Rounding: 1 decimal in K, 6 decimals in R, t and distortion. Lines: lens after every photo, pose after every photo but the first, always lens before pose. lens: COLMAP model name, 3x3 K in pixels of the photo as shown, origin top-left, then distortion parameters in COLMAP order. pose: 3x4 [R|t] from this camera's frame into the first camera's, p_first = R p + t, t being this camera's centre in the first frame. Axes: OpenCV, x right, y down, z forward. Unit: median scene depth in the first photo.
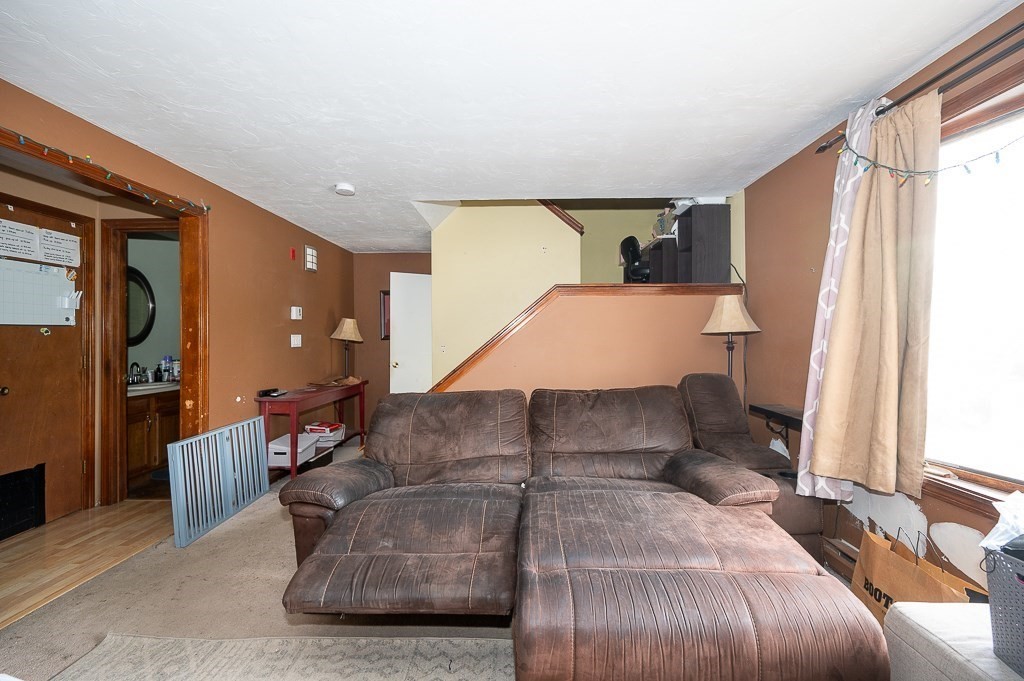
lens RADIAL K [[426.7, 0, 509.1], [0, 426.7, 337.6], [0, 0, 1]] dist [-0.000483, 0.000071]
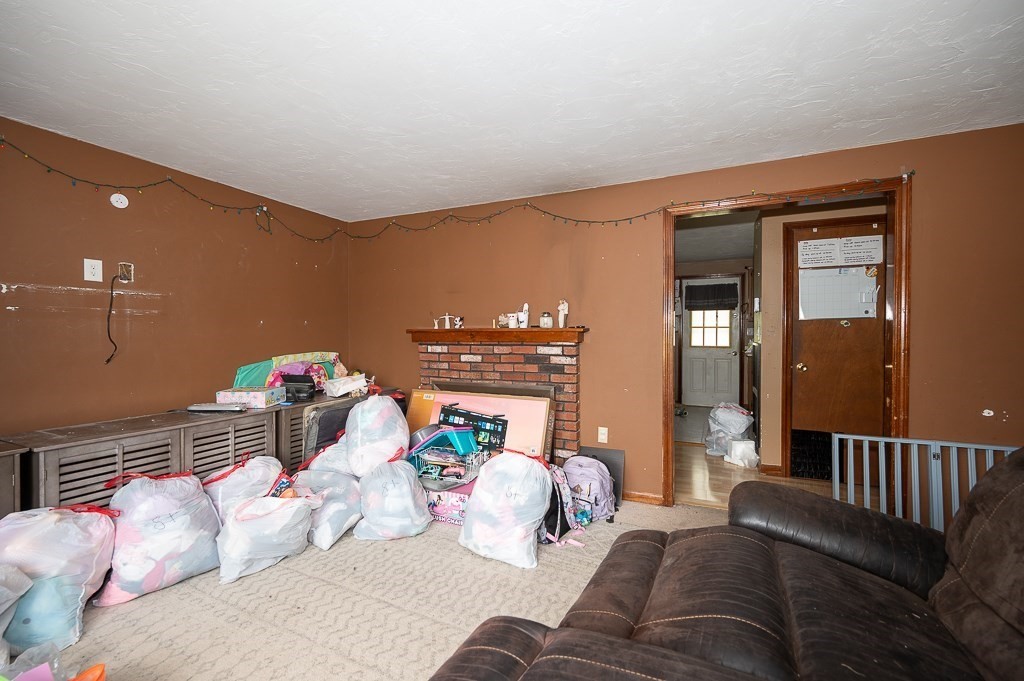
lens RADIAL K [[426.7, 0, 509.1], [0, 426.7, 337.6], [0, 0, 1]] dist [-0.000483, 0.000071]
pose [[-0.396520, 0.014934, -0.917905, 0.379156], [0.000228, 0.999869, 0.016169, 0.005675], [0.918026, 0.006202, -0.396471, 0.599061]]
